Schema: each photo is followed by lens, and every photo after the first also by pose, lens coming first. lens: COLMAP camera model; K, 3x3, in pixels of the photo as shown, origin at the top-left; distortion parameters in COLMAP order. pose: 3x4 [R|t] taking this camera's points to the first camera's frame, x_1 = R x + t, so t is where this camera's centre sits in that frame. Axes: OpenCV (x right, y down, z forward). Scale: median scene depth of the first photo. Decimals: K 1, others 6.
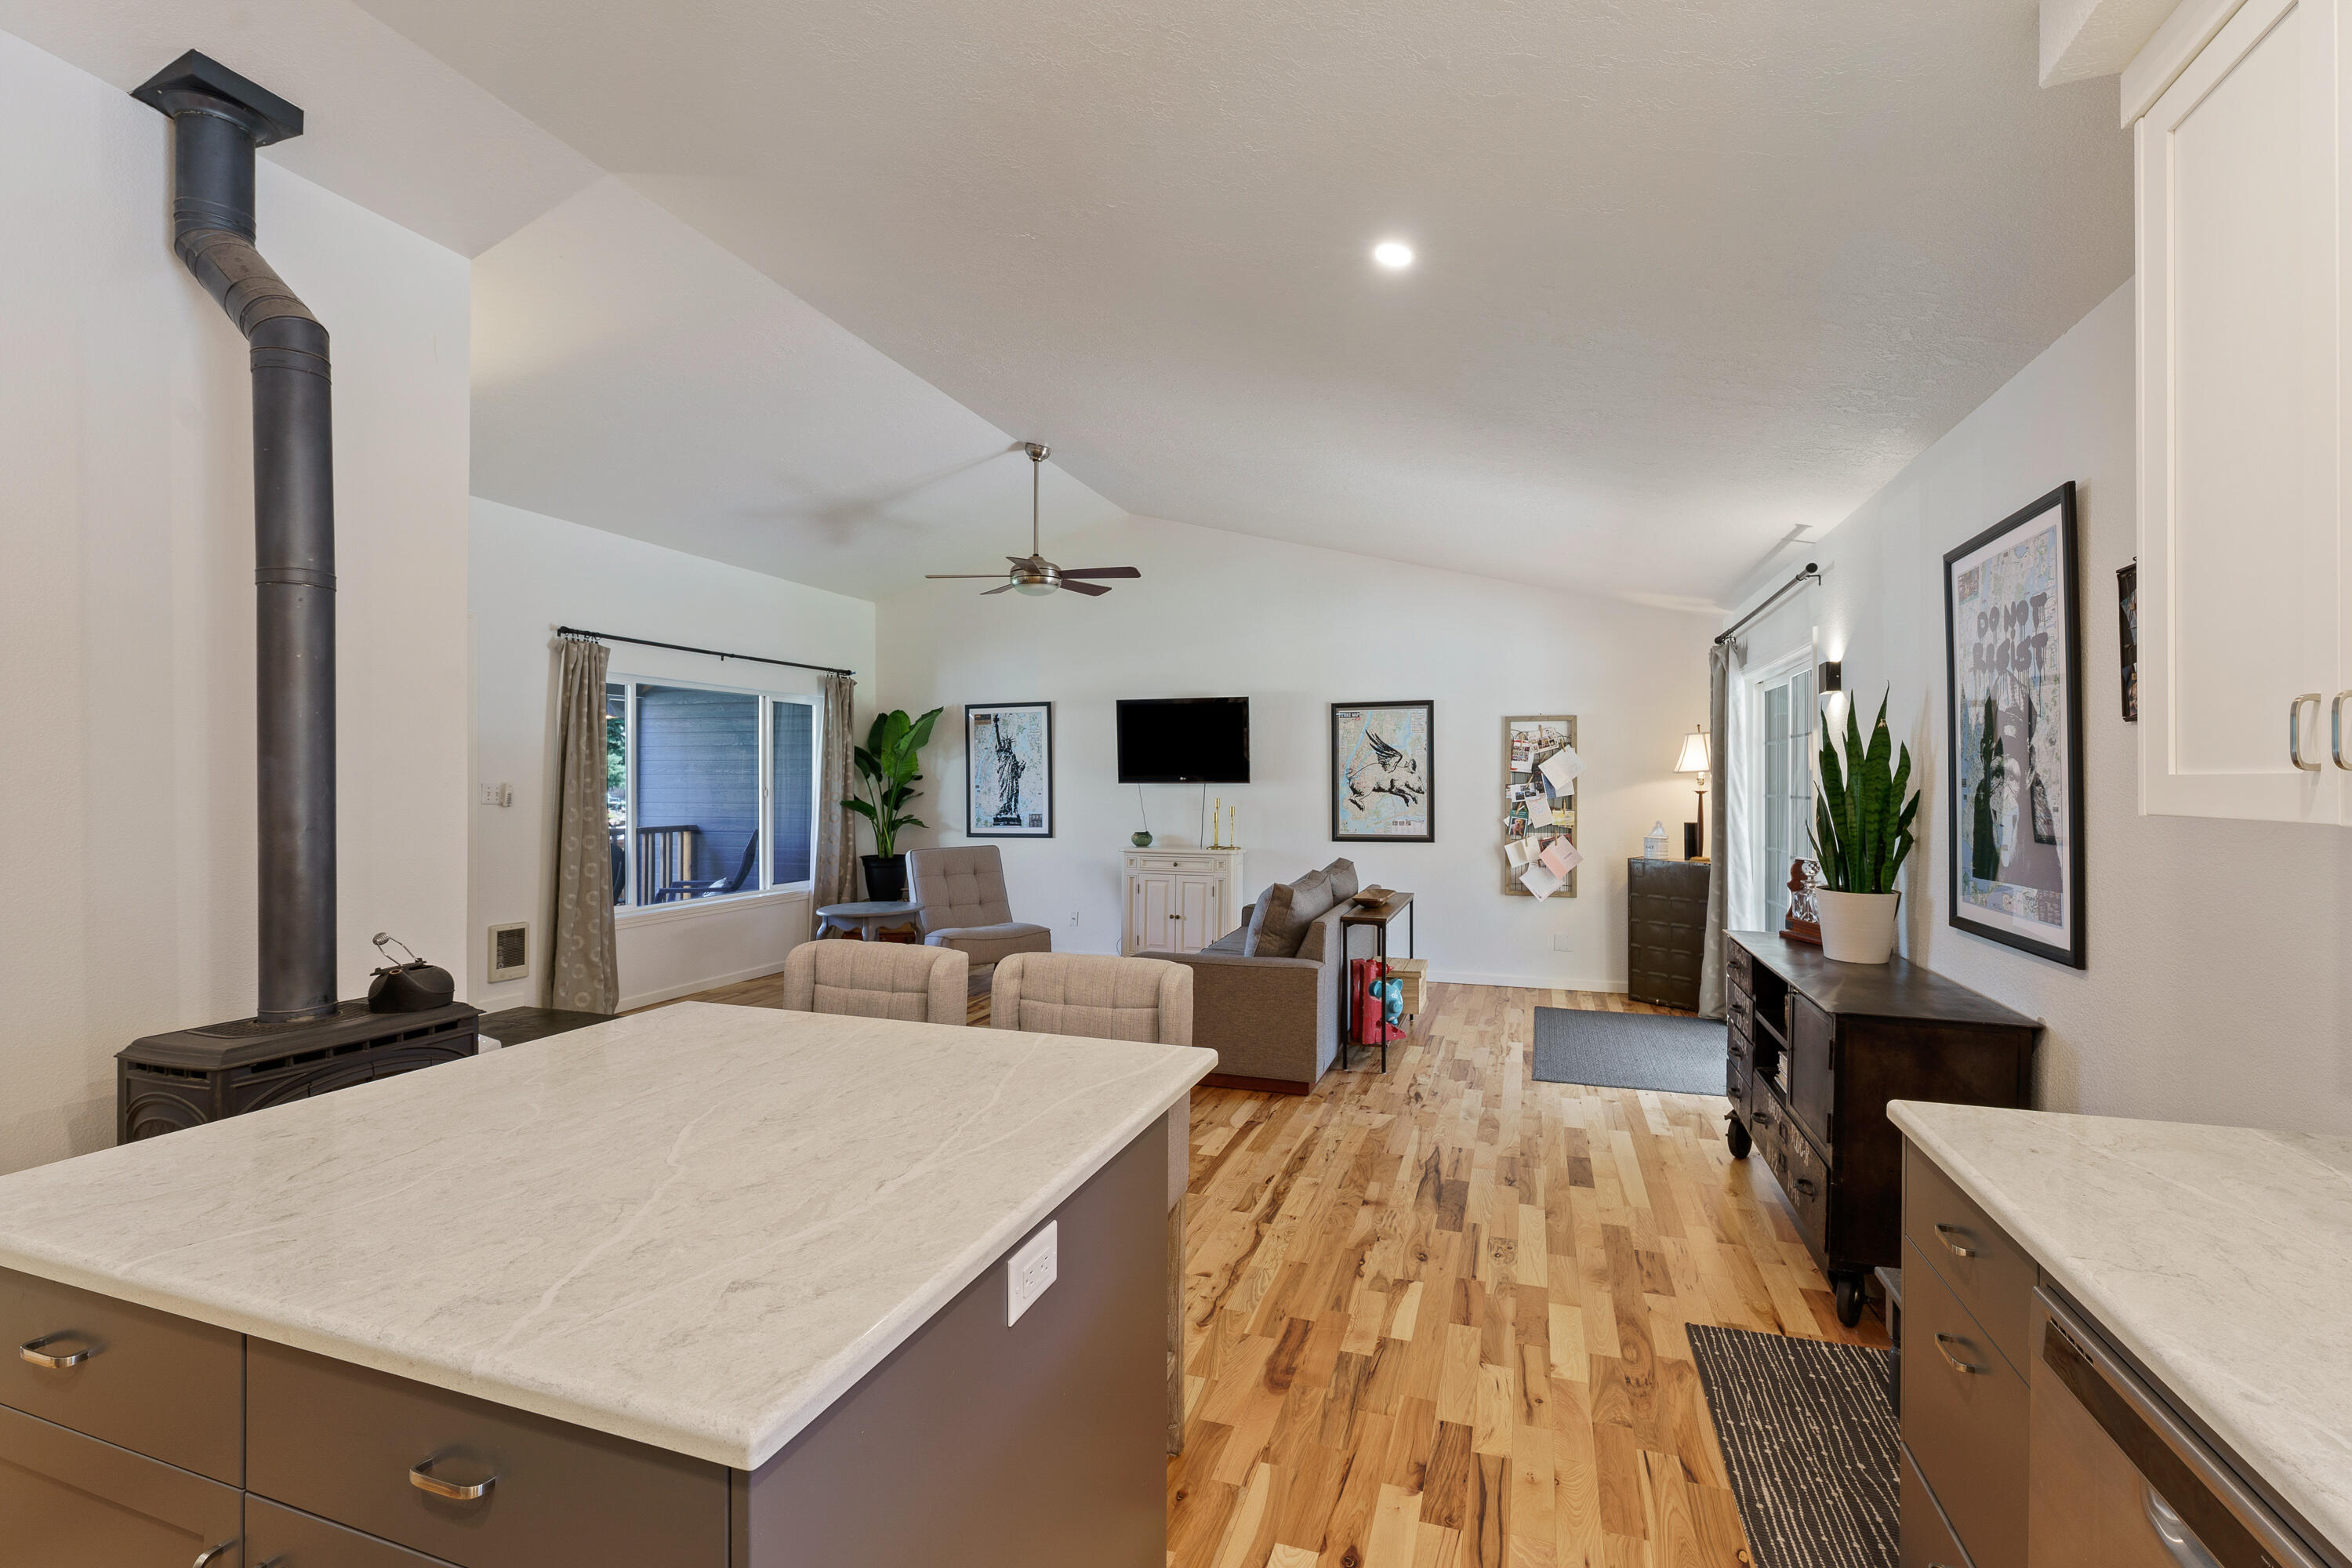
lens RADIAL K [[1037.9, 0, 1167.6], [0, 1037.9, 782.1], [0, 0, 1]] dist [0.003039, -0.000807]
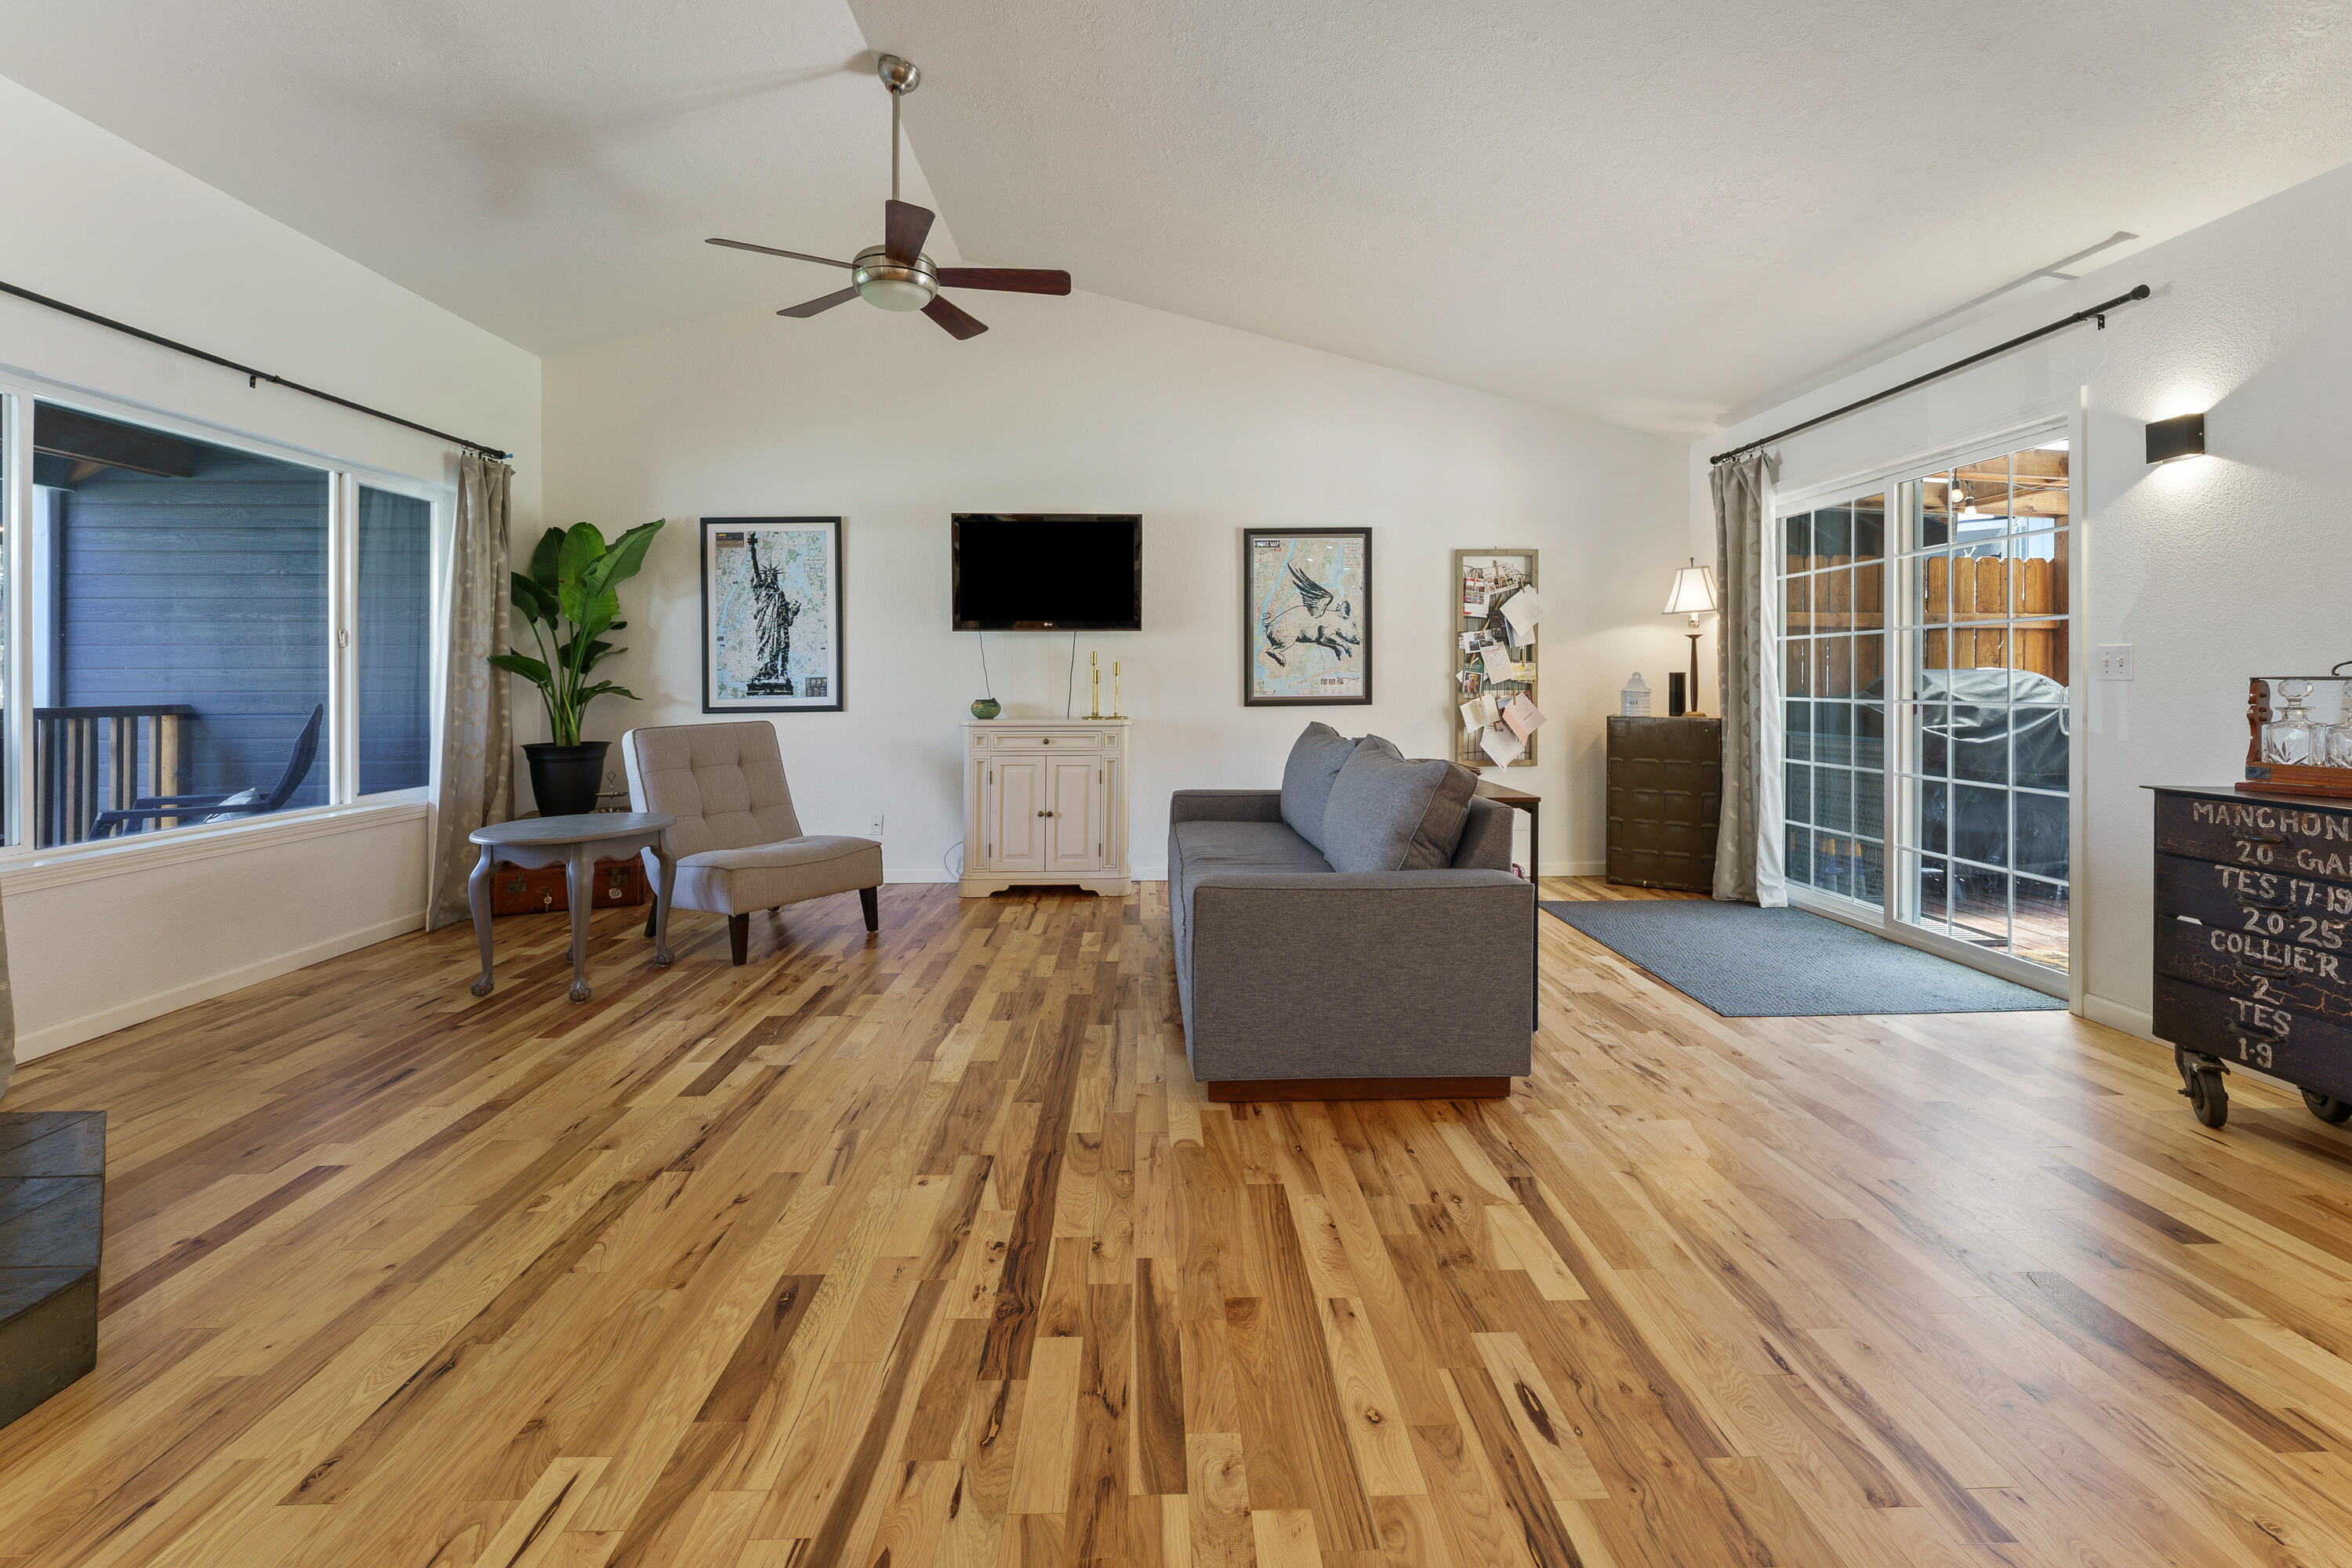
lens RADIAL K [[971.3, 0, 1159.9], [0, 971.3, 679.9], [0, 0, 1]] dist [-0.000492, 0.000686]
pose [[0.935438, -0.003304, 0.353474, -0.167896], [0.003998, 0.999991, -0.001234, 0.040381], [-0.353467, 0.002568, 0.935443, 0.363967]]
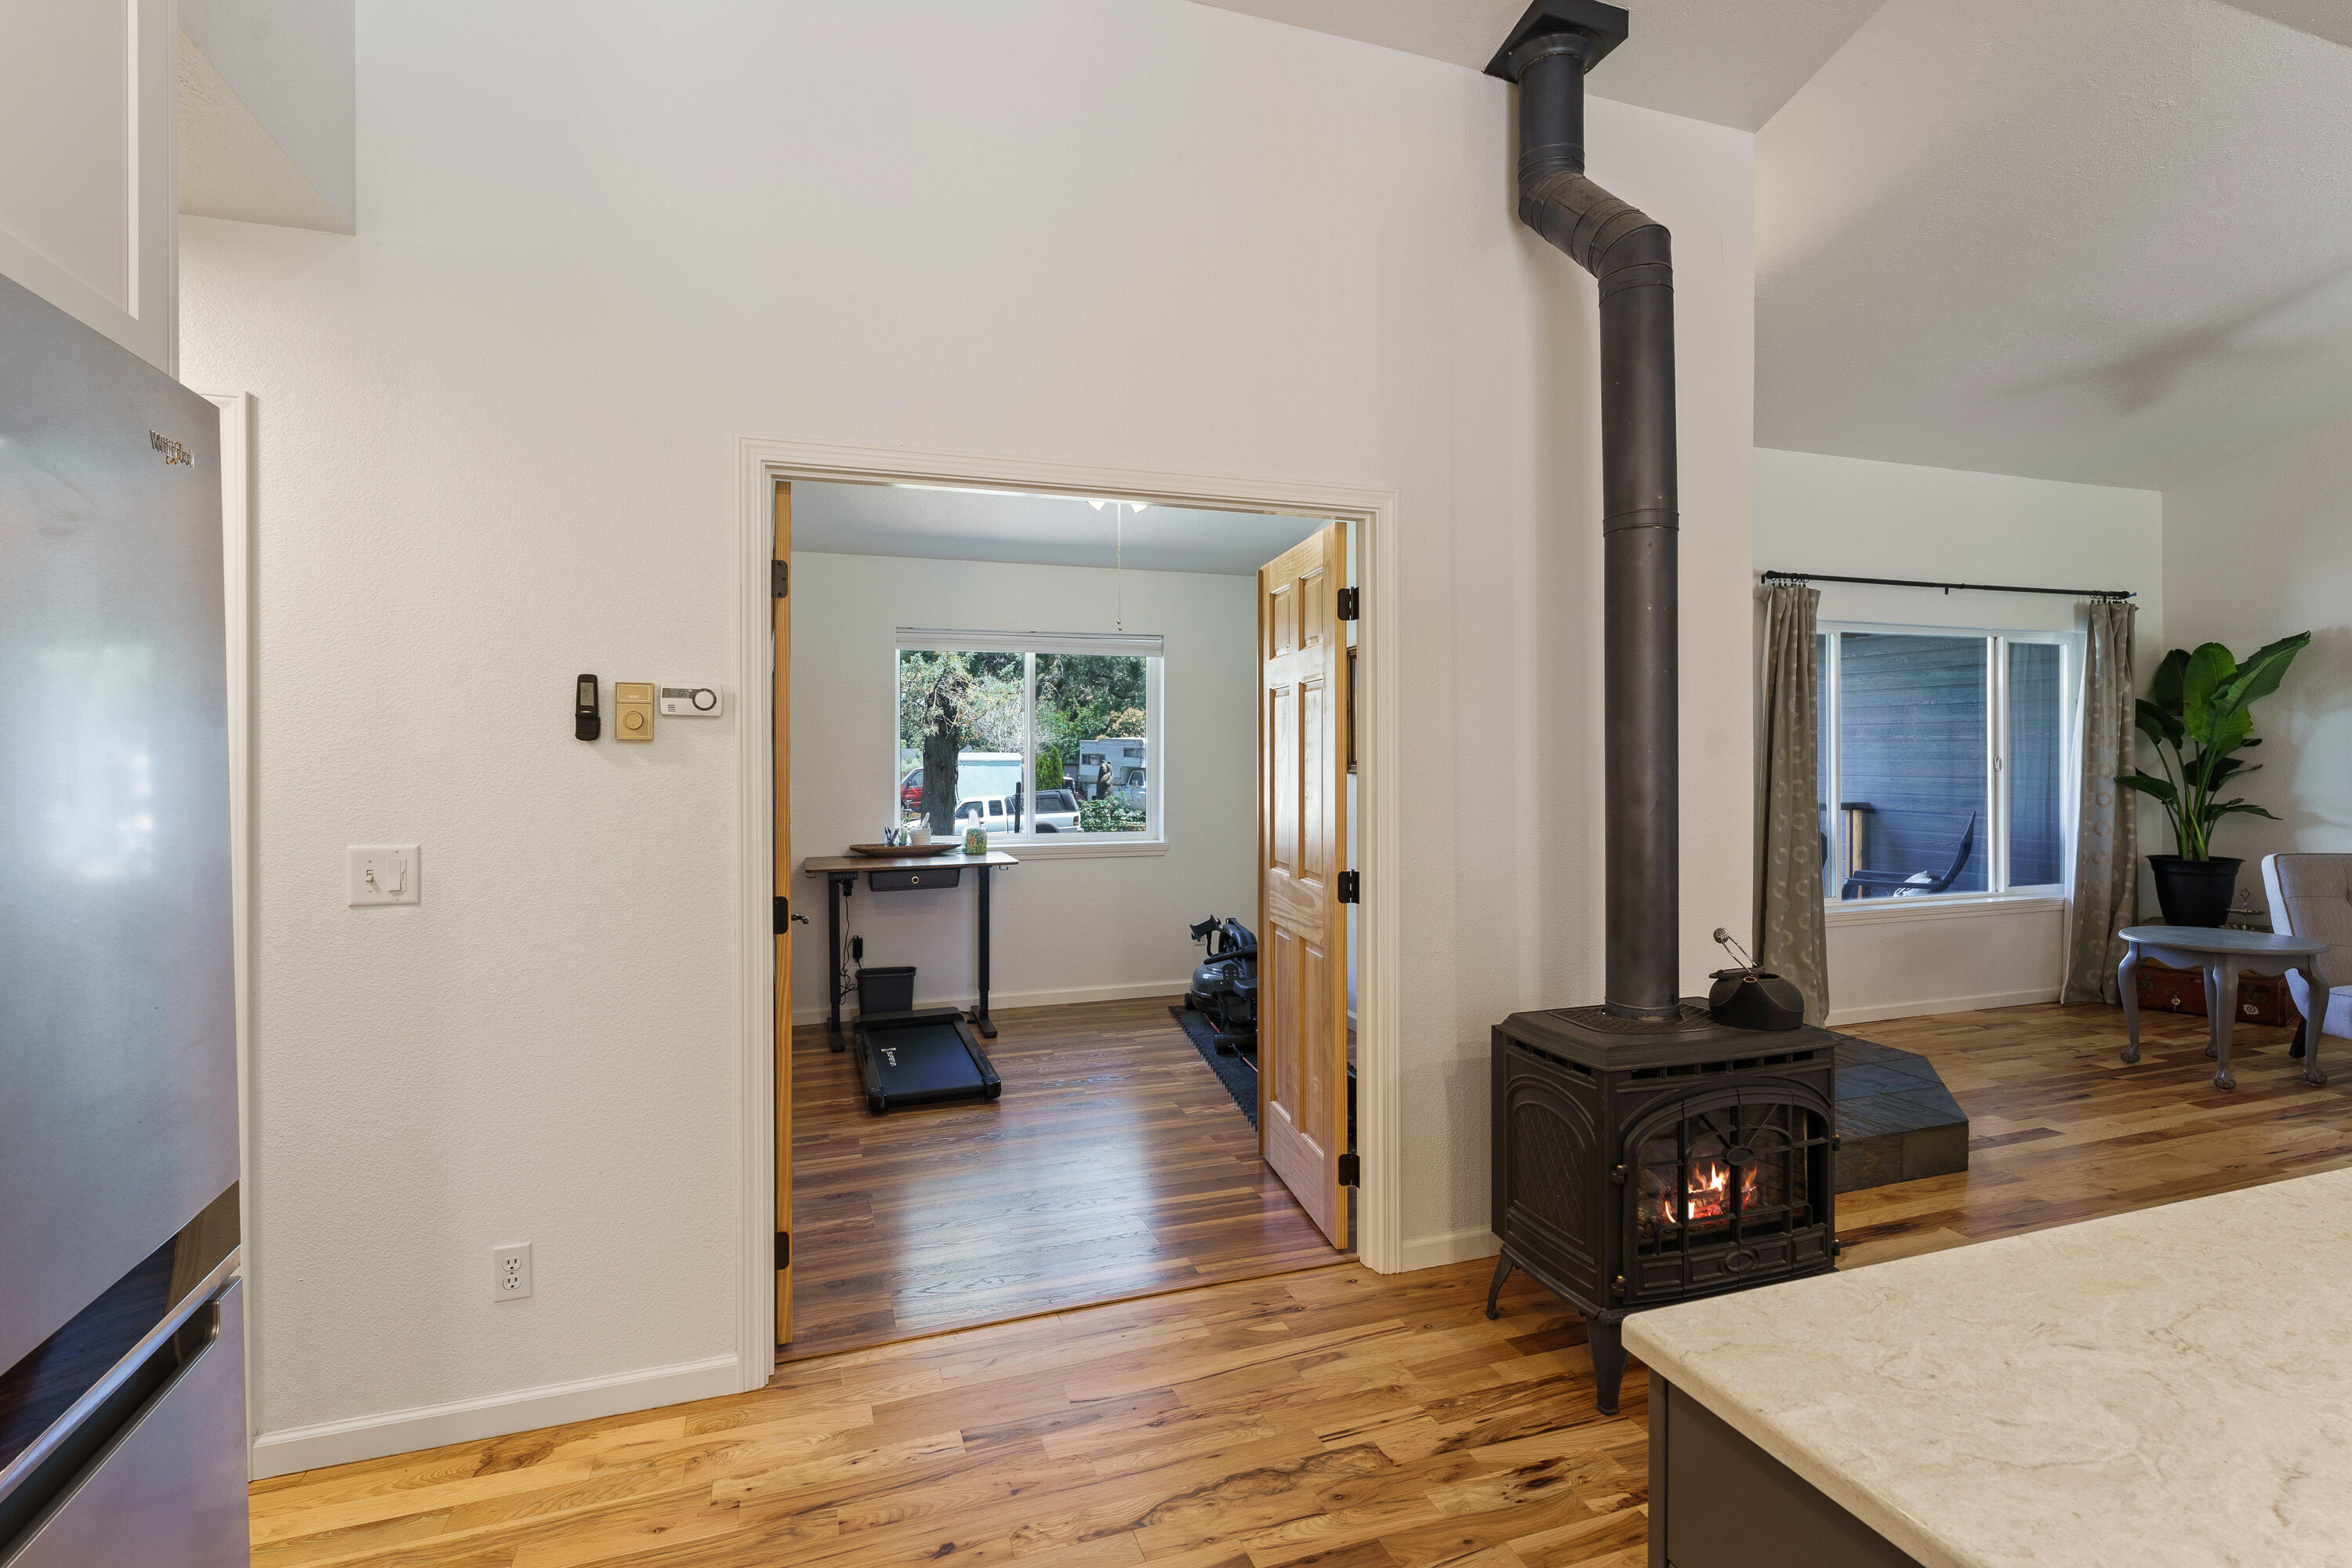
lens RADIAL K [[1105.4, 0, 1200.8], [0, 1105.4, 749.3], [0, 0, 1]] dist [-0.001640, 0.000937]
pose [[0.628754, -0.005835, -0.777582, -0.140856], [0.003790, 0.999983, -0.004439, 0.000738], [0.777595, -0.000156, 0.628766, 0.046048]]
